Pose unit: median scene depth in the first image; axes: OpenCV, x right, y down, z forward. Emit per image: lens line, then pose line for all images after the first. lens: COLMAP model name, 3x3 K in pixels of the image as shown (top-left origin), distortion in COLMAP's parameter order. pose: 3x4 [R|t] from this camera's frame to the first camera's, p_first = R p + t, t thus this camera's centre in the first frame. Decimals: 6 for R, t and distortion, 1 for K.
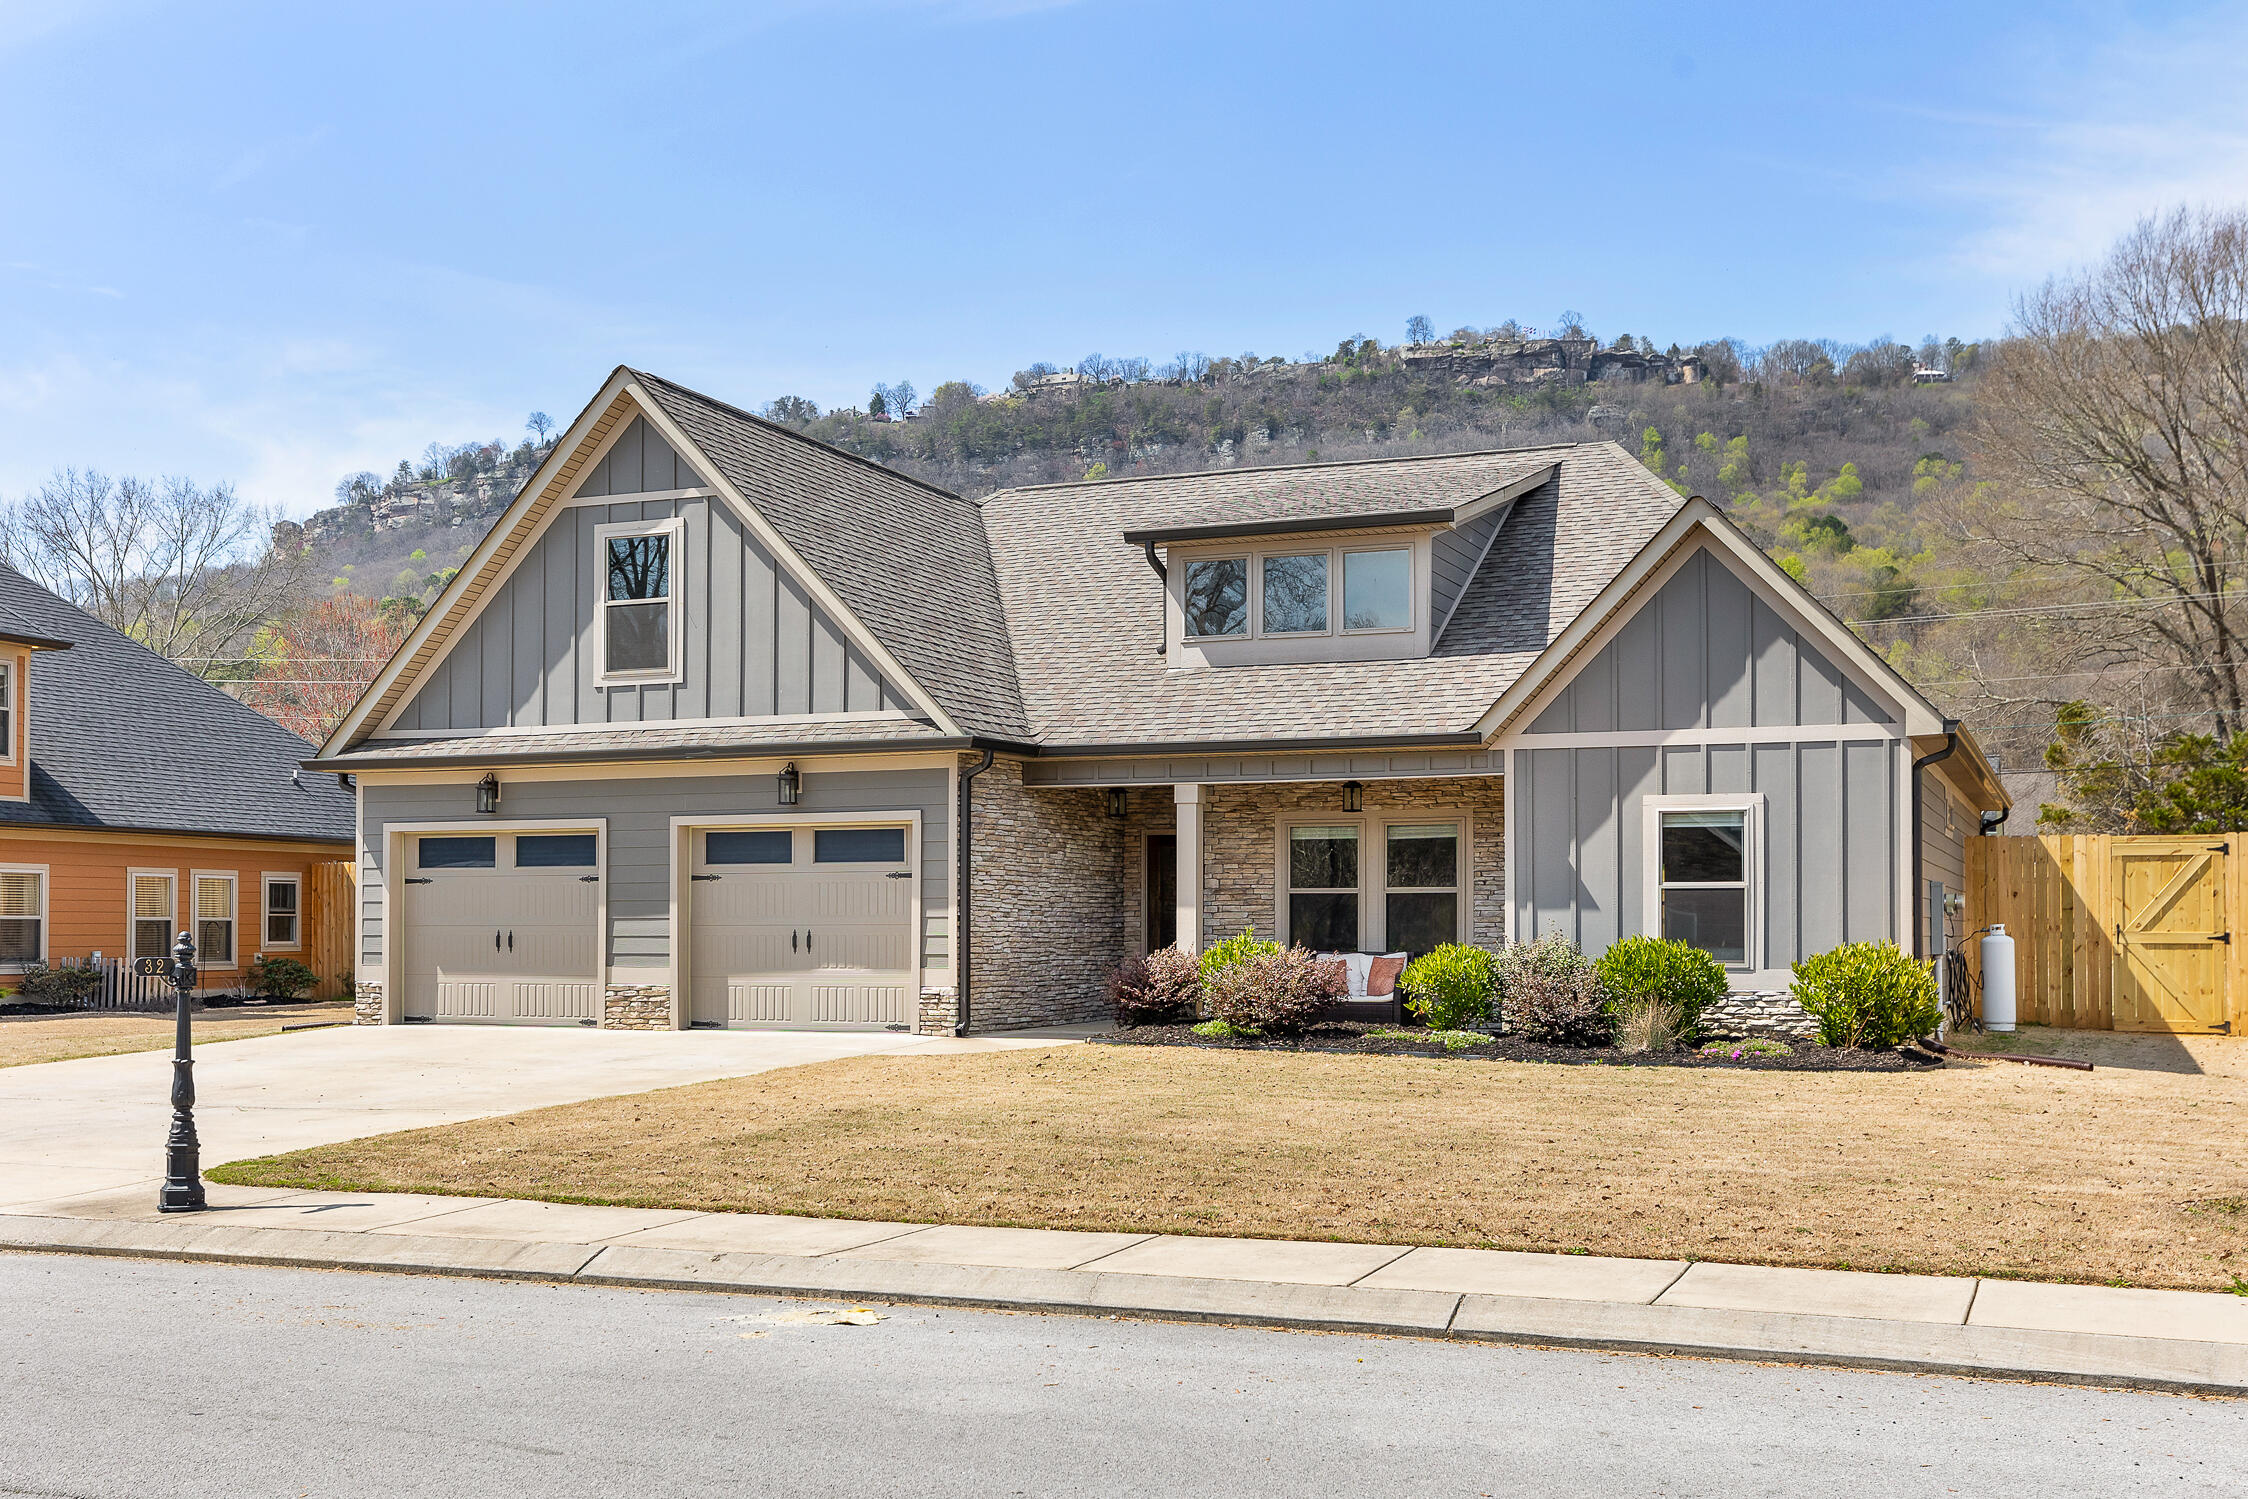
lens RADIAL K [[2297.3, 0, 1205.8], [0, 2297.3, 869.3], [0, 0, 1]] dist [0.004984, 0.000000]
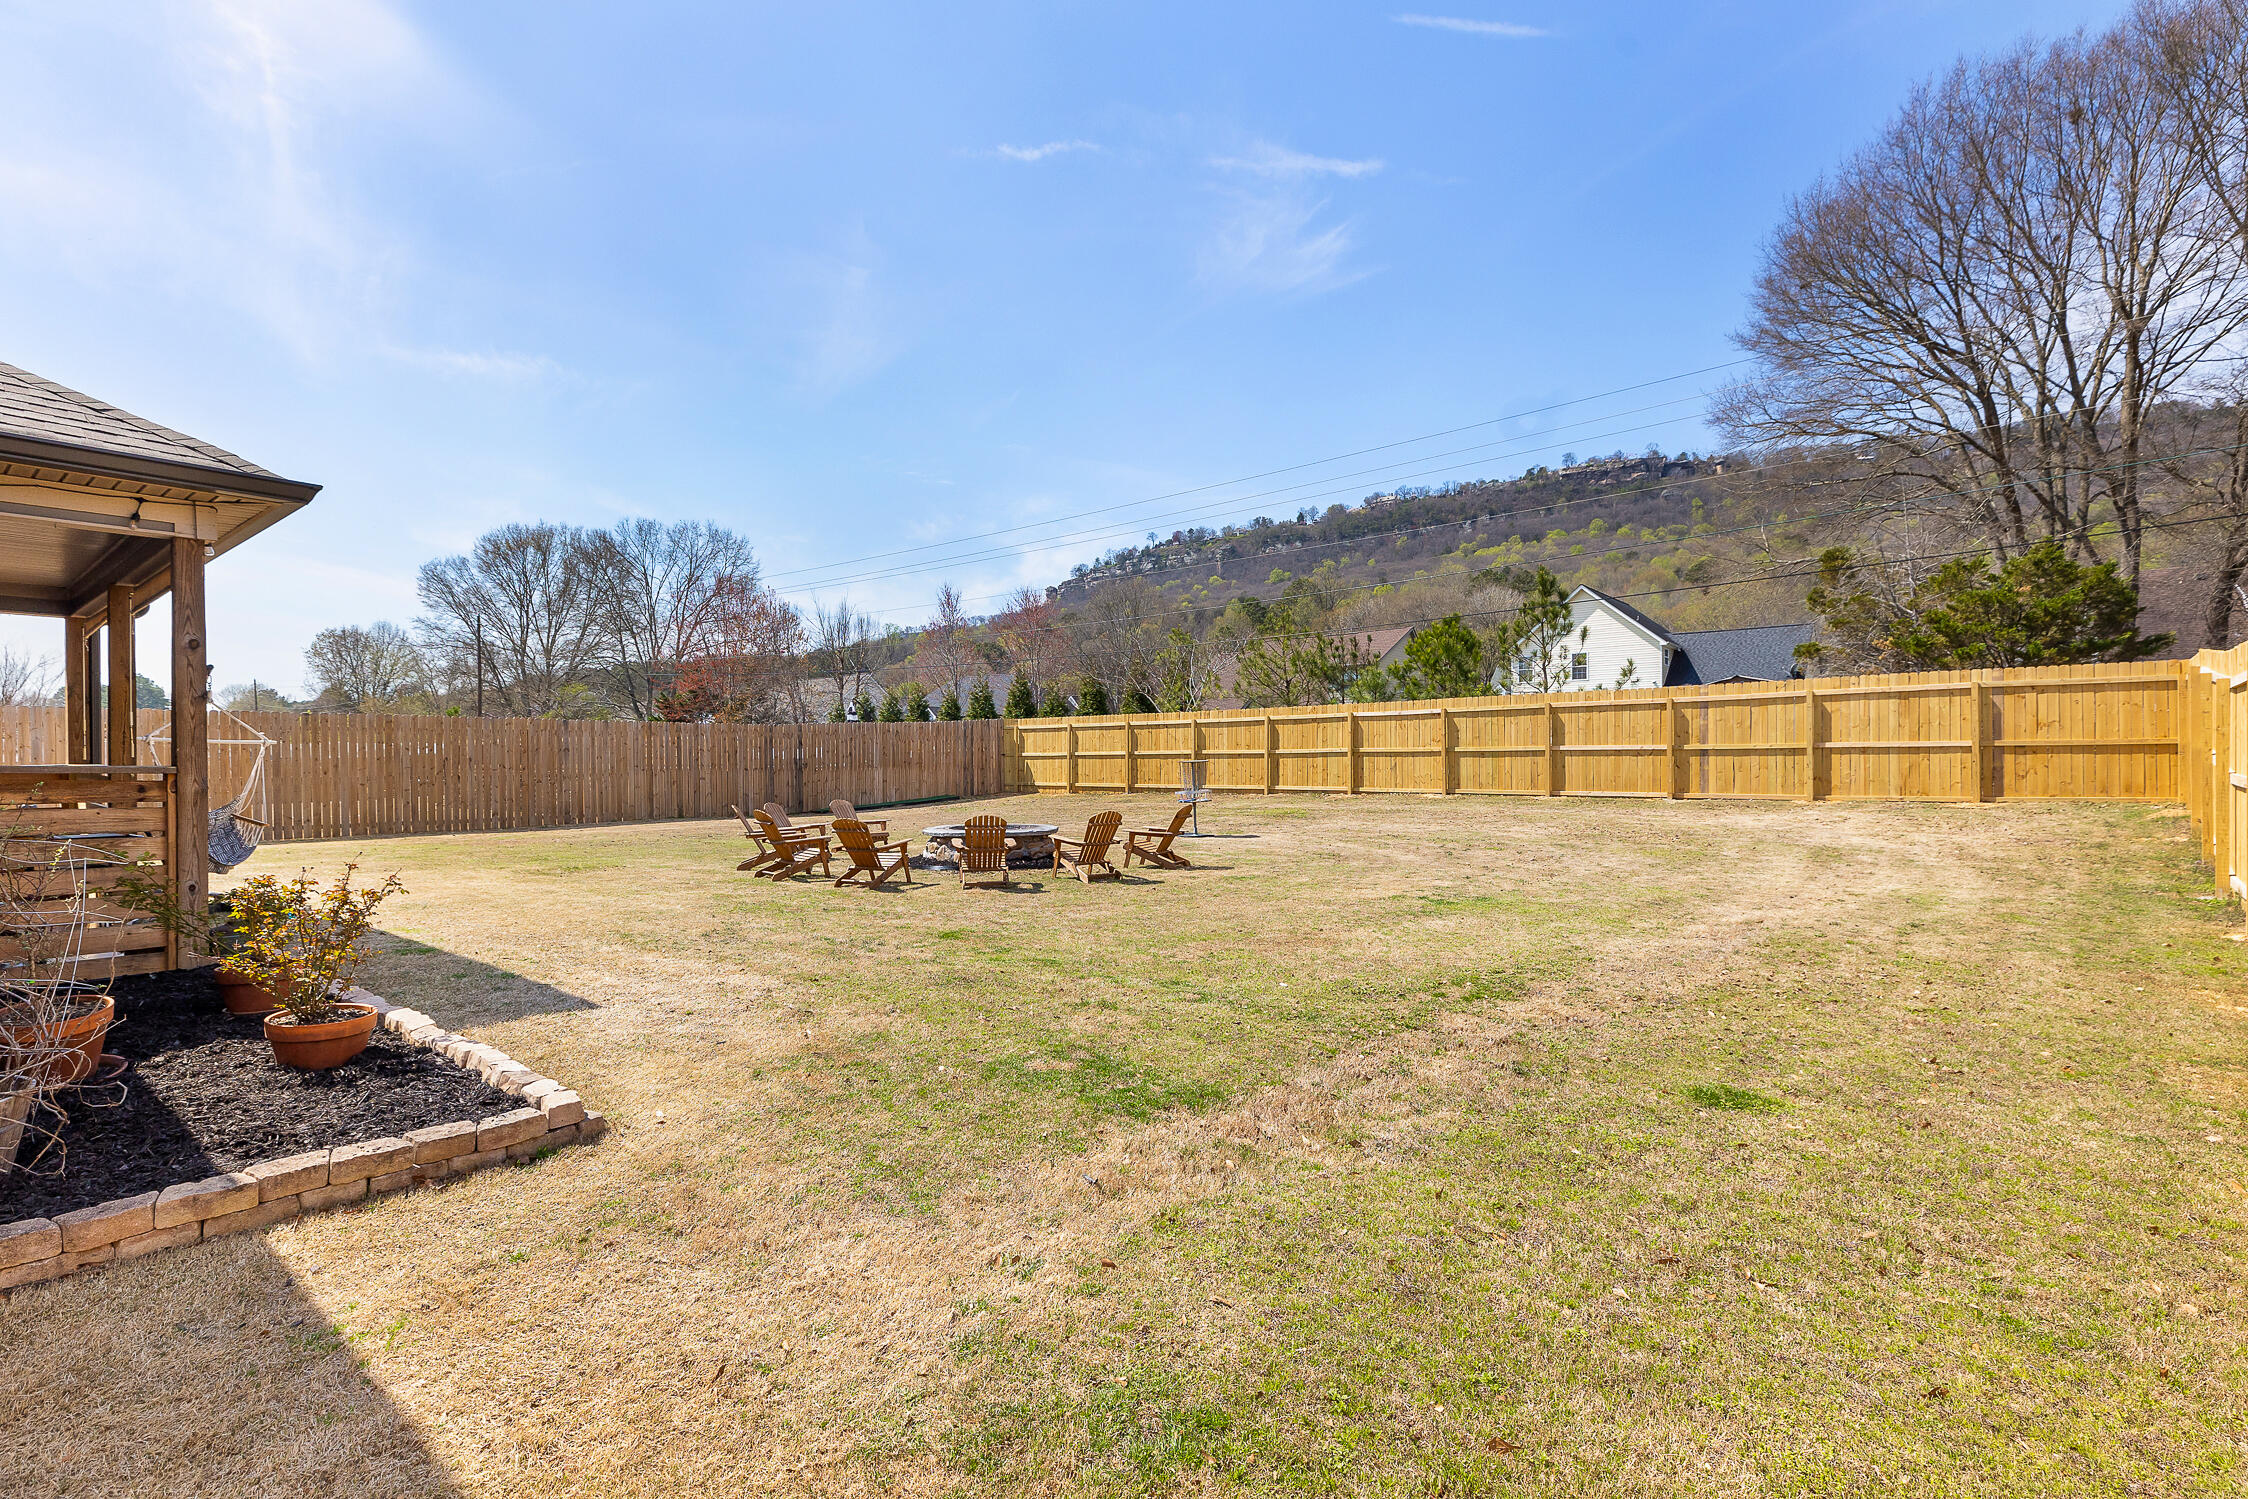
lens RADIAL K [[1029.5, 0, 1123.8], [0, 1029.5, 759.1], [0, 0, 1]] dist [0.000488, 0.000216]
pose [[0.950056, -0.007311, -0.311993, 0.501209], [0.016406, 0.999513, 0.026535, 0.020335], [0.311647, -0.030328, 0.949714, 1.034644]]
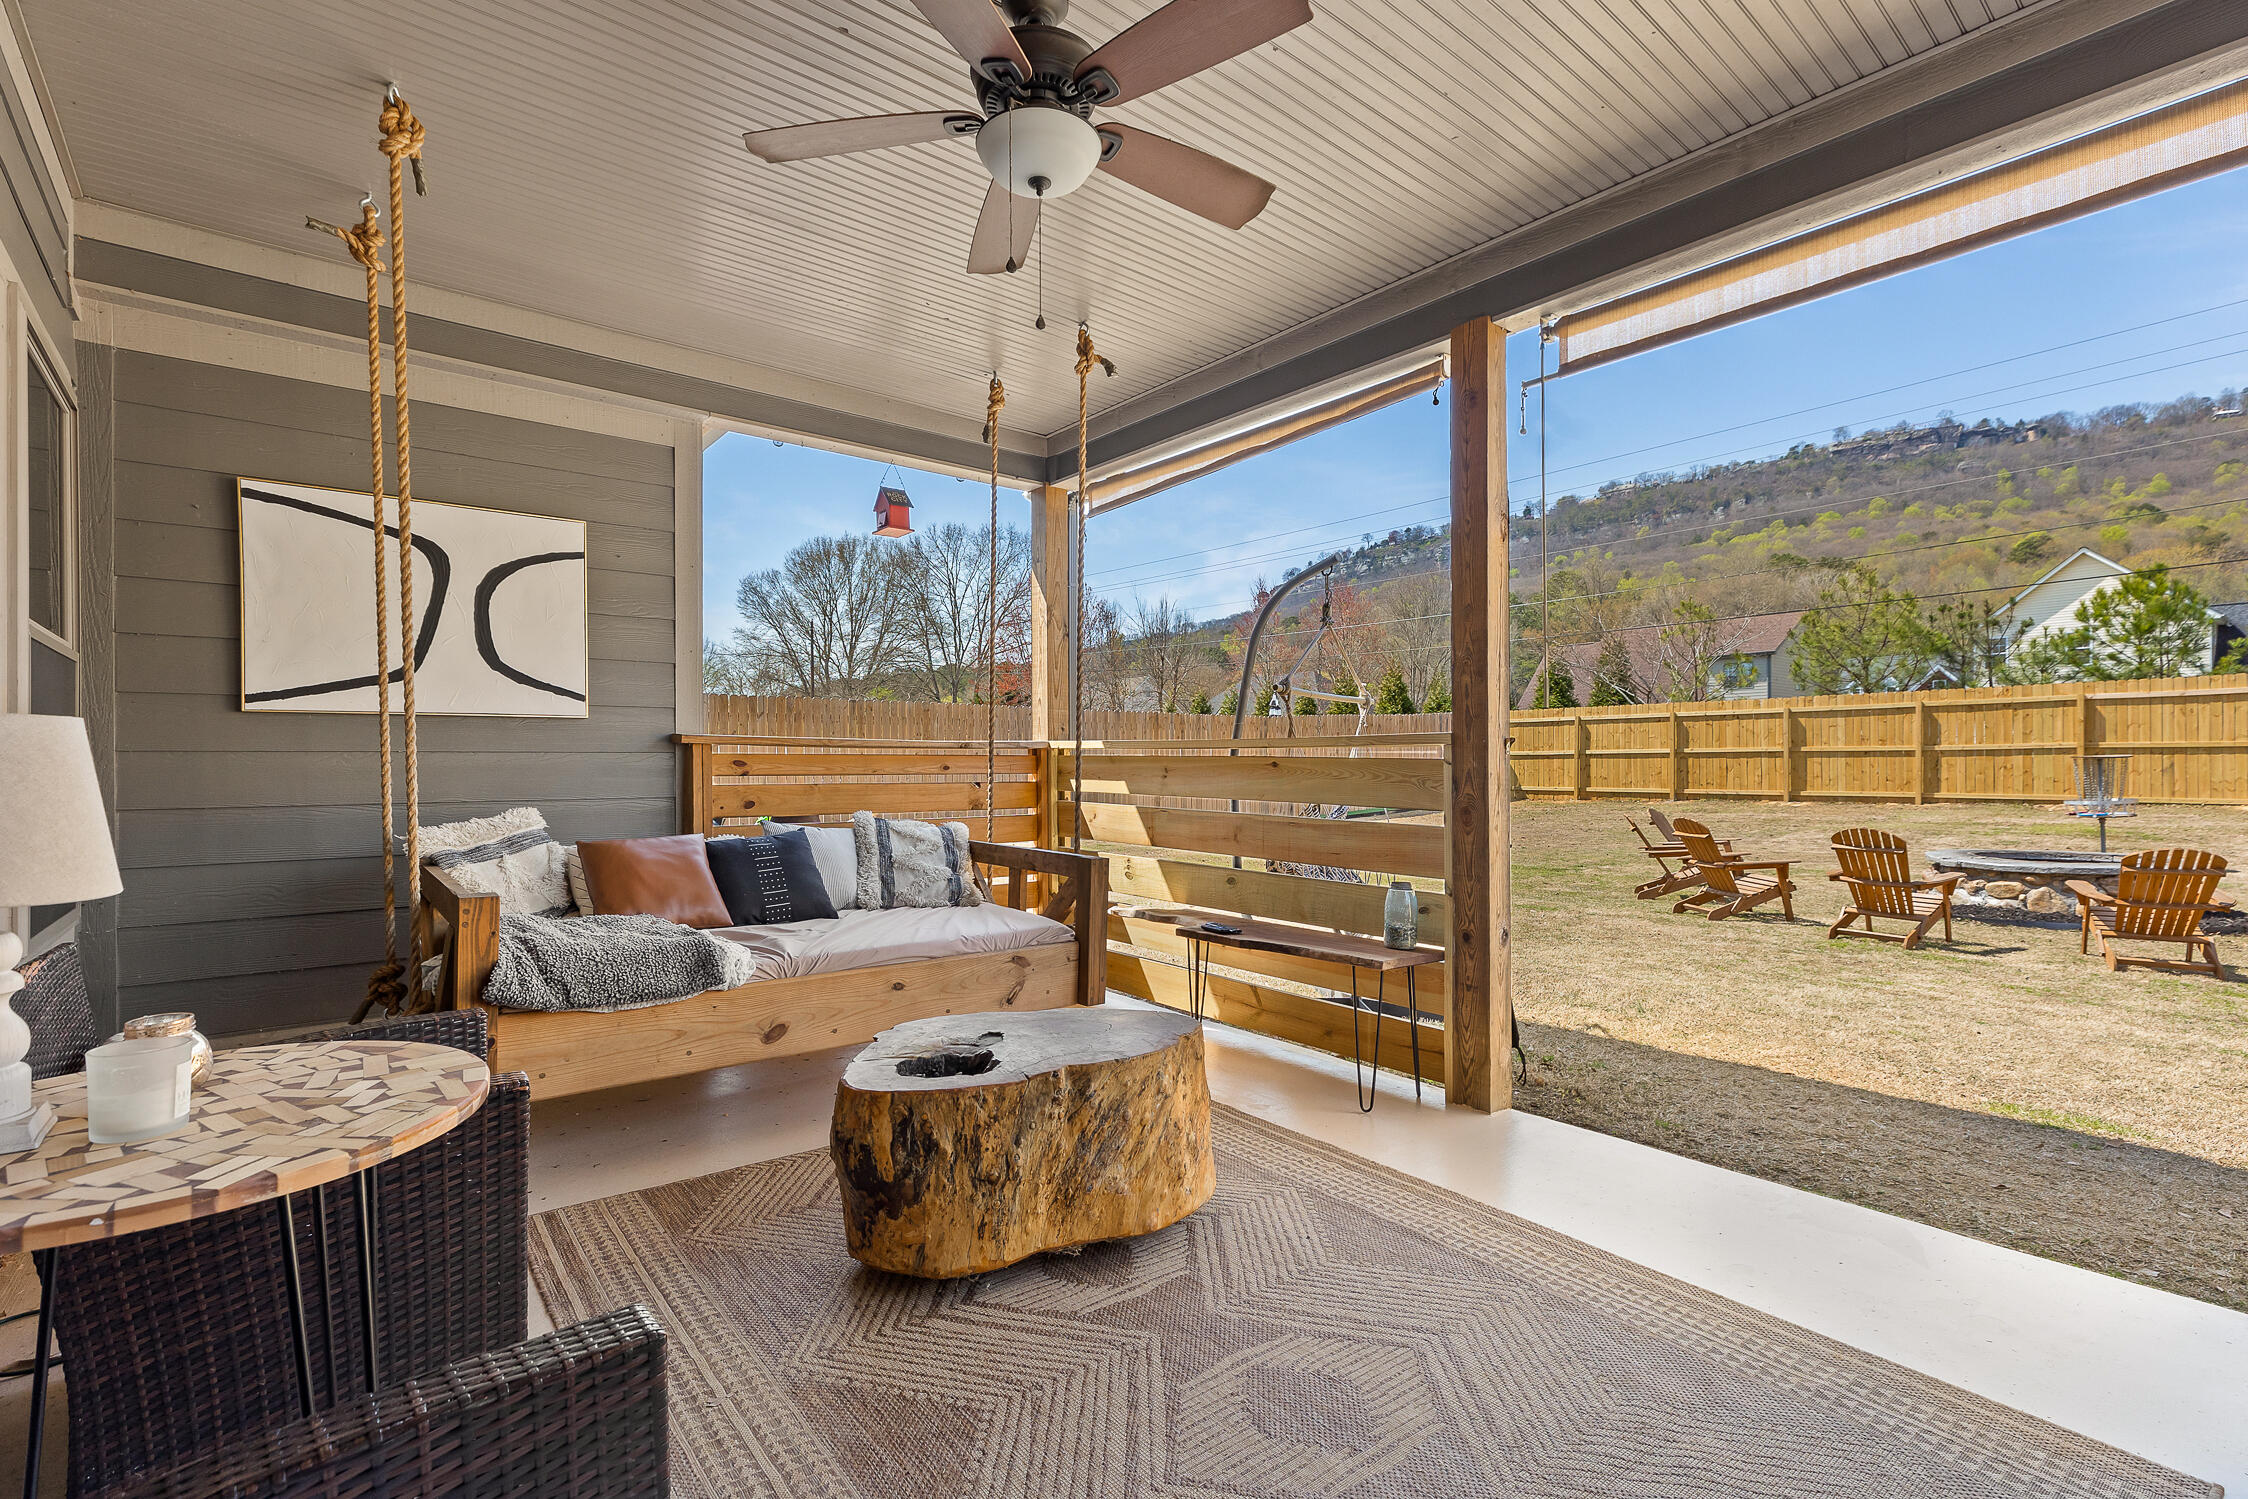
lens RADIAL K [[1029.5, 0, 1135.3], [0, 1029.5, 759.7], [0, 0, 1]] dist [0.000488, 0.000216]
pose [[0.873007, -0.006541, -0.487663, 0.215190], [0.017707, 0.999676, 0.018291, 0.025762], [0.487385, -0.024604, 0.872840, 1.067525]]
